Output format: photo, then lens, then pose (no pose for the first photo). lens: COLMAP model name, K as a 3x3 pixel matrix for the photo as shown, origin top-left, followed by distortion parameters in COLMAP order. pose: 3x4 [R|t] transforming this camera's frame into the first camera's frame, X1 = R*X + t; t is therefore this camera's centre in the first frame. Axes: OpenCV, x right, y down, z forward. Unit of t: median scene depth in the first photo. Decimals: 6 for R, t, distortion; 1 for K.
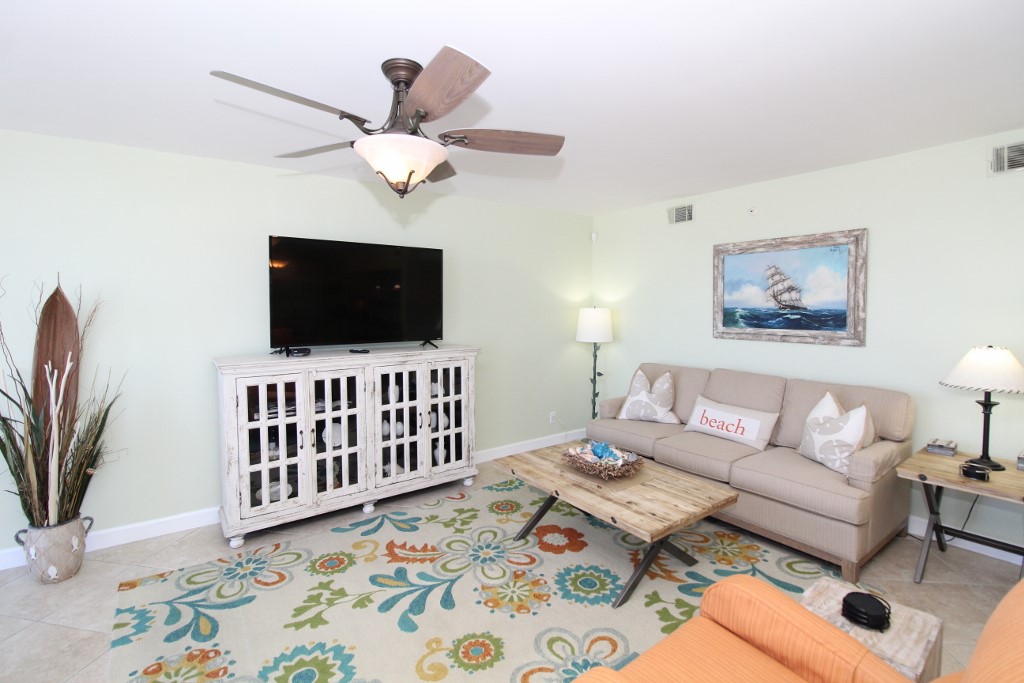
lens RADIAL K [[472.4, 0, 509.8], [0, 472.4, 321.7], [0, 0, 1]] dist [0.003599, -0.015314]
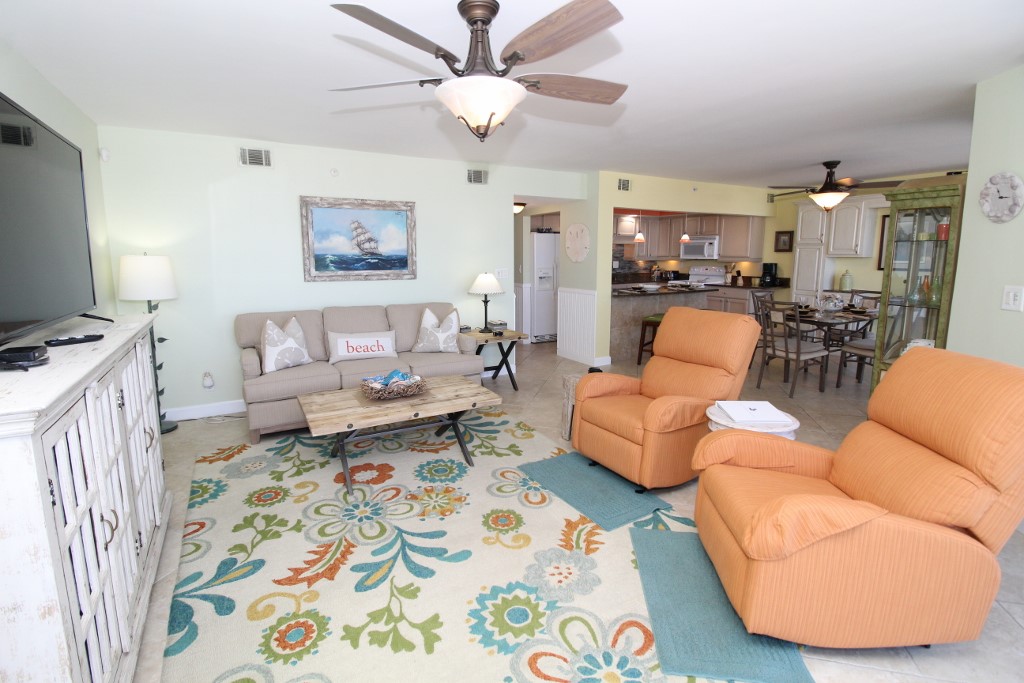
lens RADIAL K [[472.4, 0, 509.8], [0, 472.4, 321.7], [0, 0, 1]] dist [0.003599, -0.015314]
pose [[0.113111, -0.138578, 0.983871, -0.774331], [0.033446, 0.990196, 0.135624, -0.008956], [-0.993019, 0.017566, 0.116637, 0.503321]]
